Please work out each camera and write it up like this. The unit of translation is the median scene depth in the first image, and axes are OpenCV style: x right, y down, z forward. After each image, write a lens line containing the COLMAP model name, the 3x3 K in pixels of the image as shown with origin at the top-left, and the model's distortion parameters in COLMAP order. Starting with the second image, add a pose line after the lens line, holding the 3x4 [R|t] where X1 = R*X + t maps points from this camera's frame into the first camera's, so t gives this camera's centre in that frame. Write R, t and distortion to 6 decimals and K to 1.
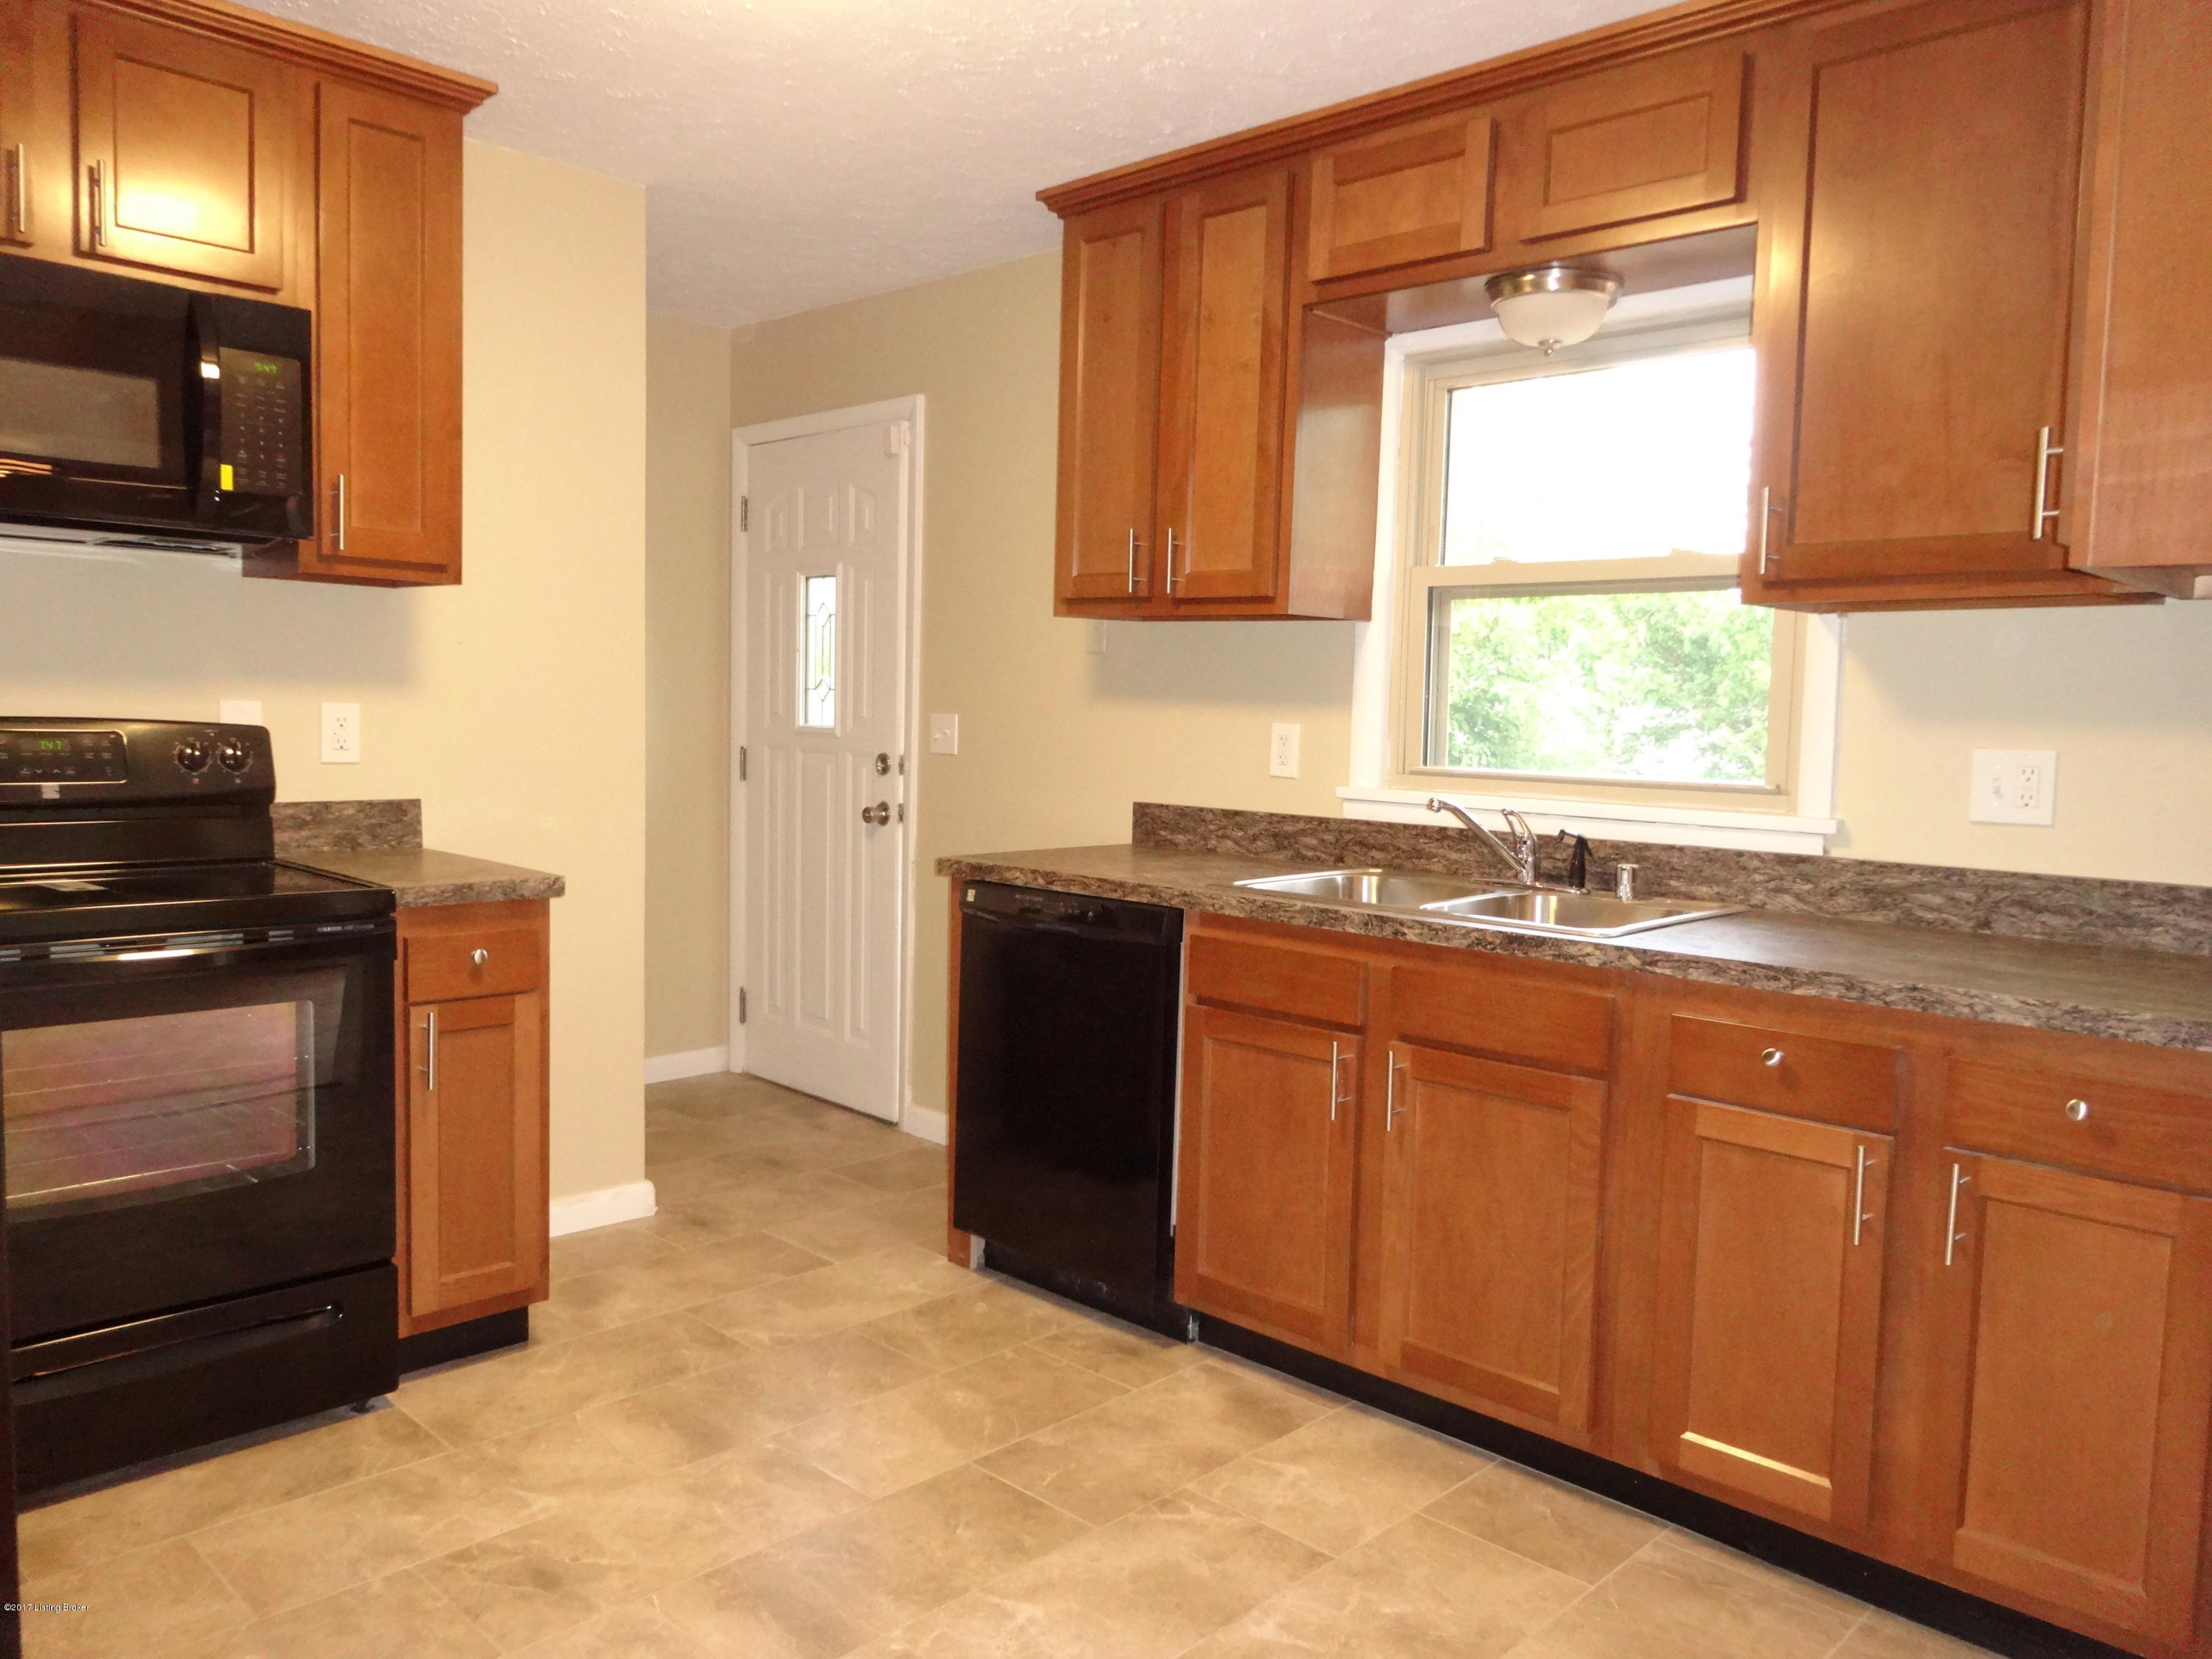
lens RADIAL K [[1650.8, 0, 1106.0], [0, 1650.8, 829.5], [0, 0, 1]] dist [0.001234, -0.001400]
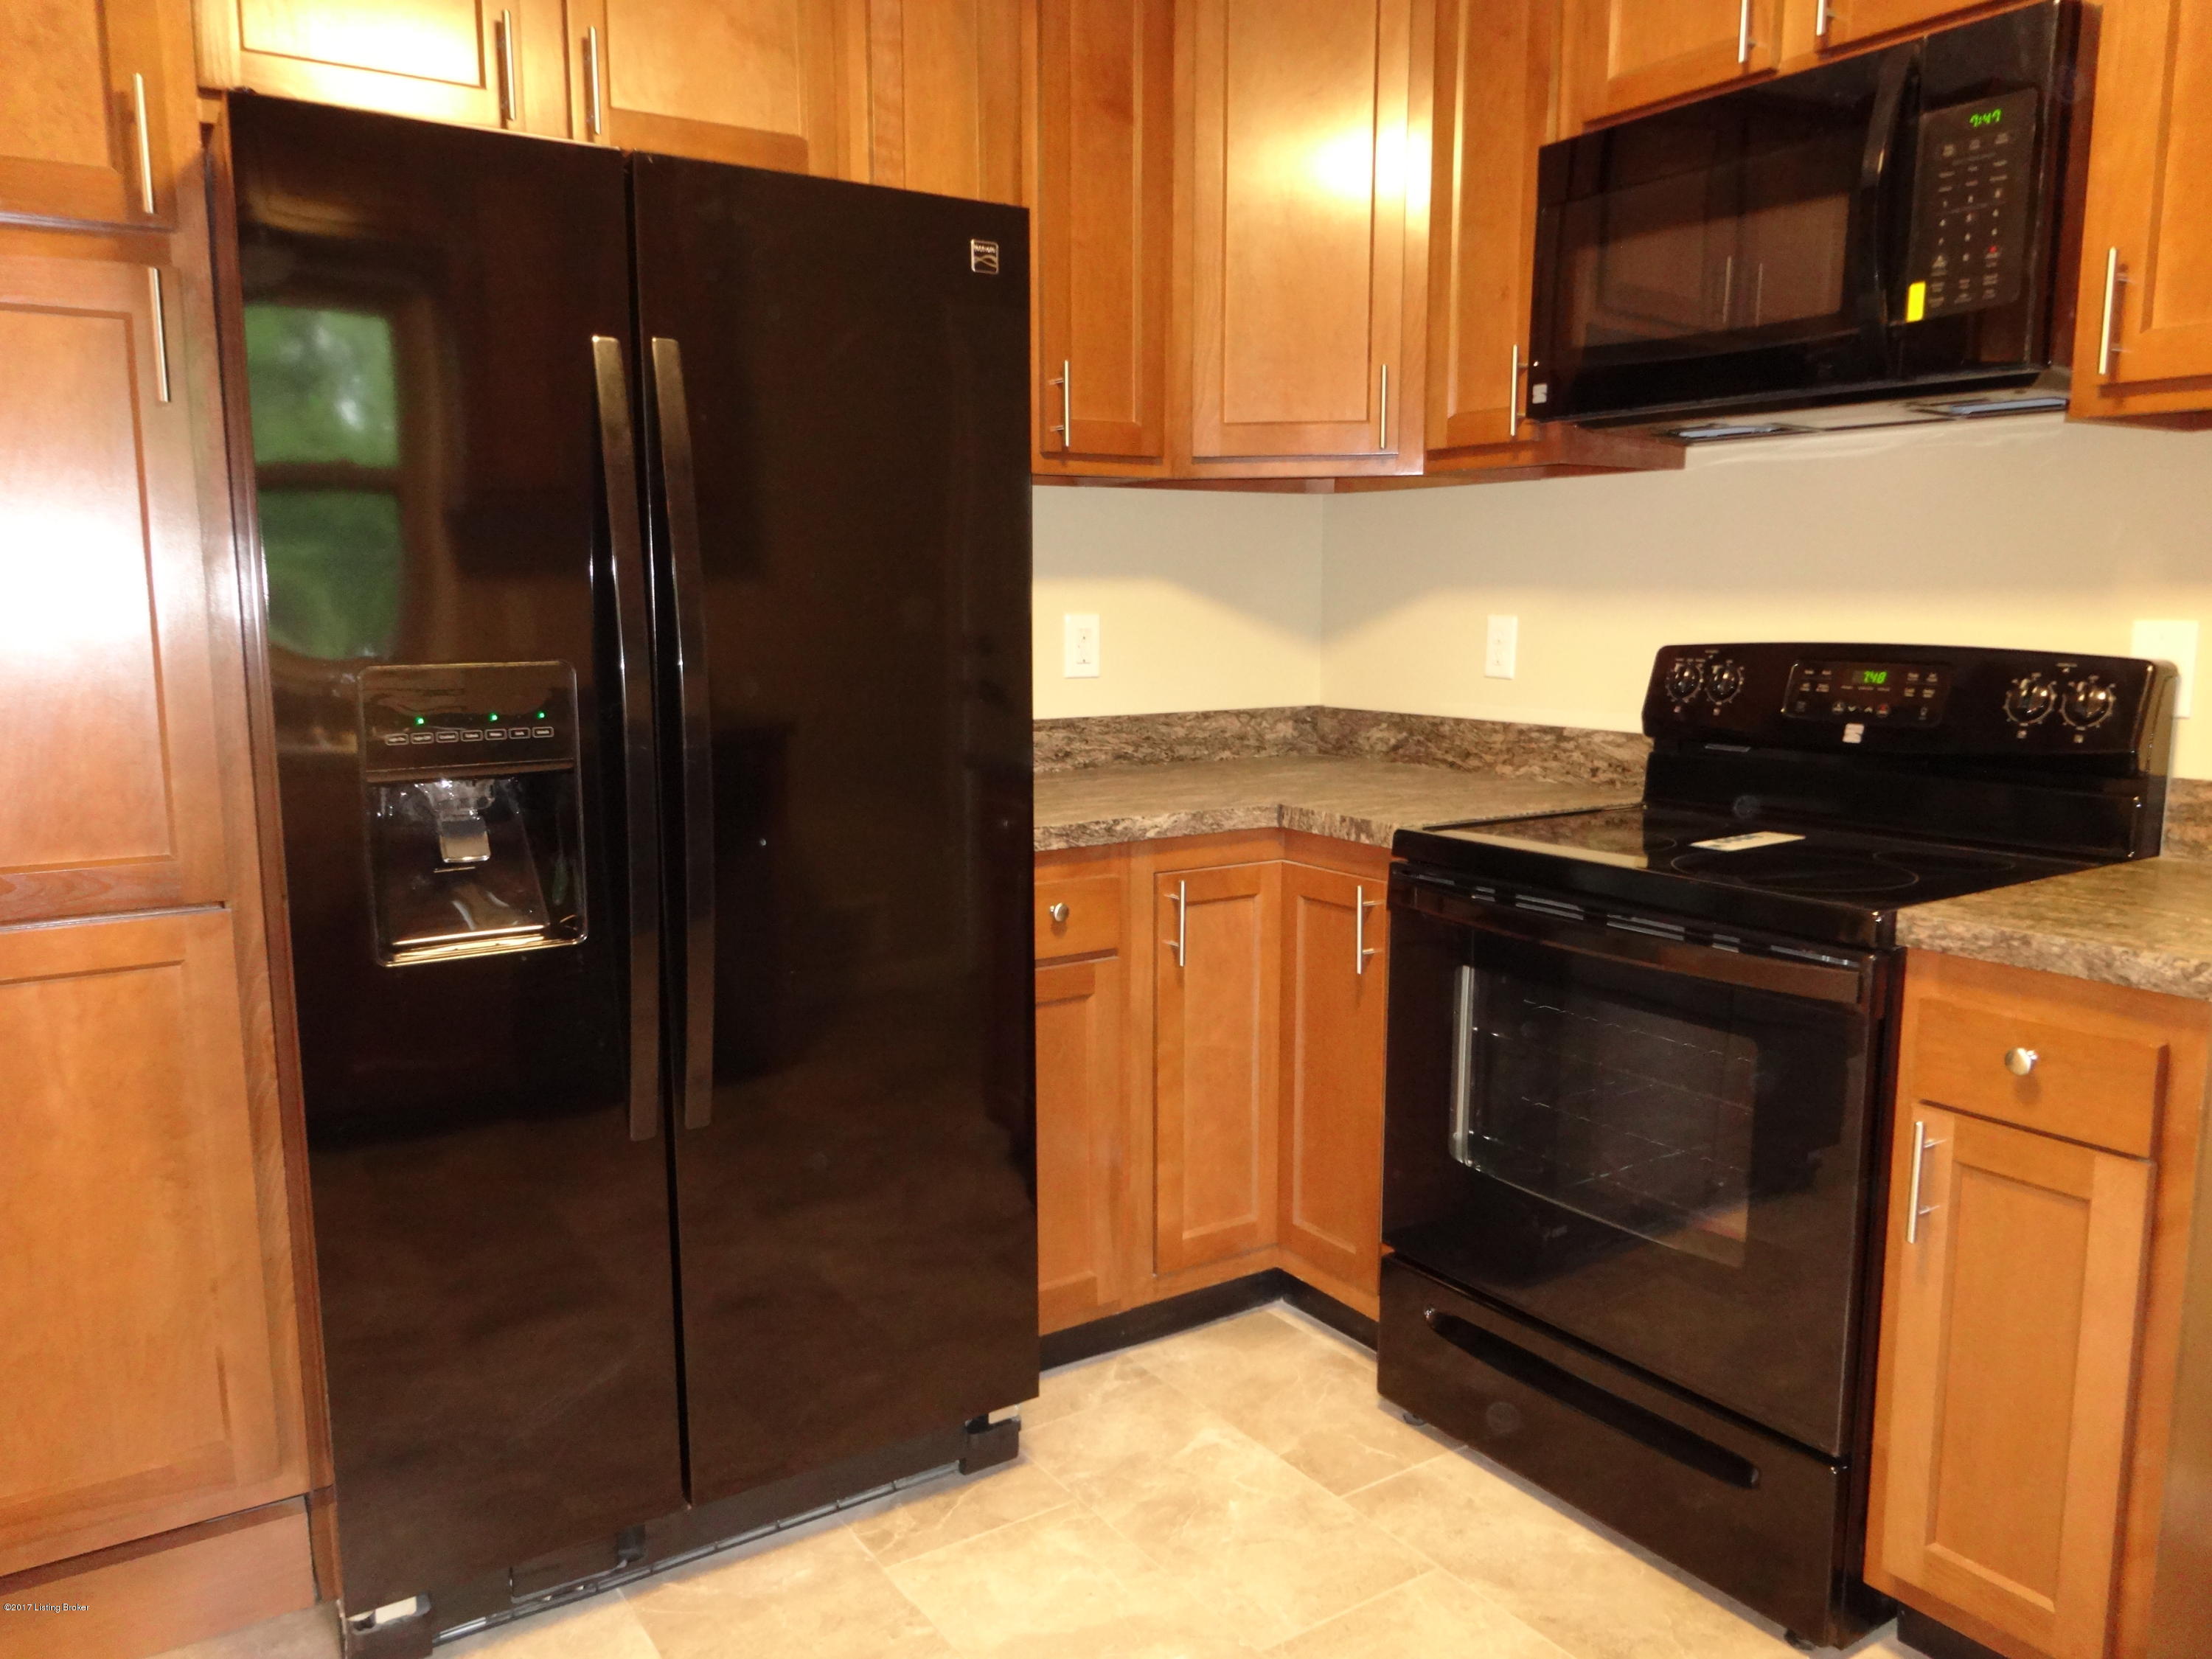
lens RADIAL K [[1650.8, 0, 1106.0], [0, 1650.8, 829.5], [0, 0, 1]] dist [0.001234, -0.001400]
pose [[-0.219175, 0.115634, -0.968809, 0.246958], [-0.068262, 0.988702, 0.133451, -0.059822], [0.973295, 0.095382, -0.208805, 0.813885]]
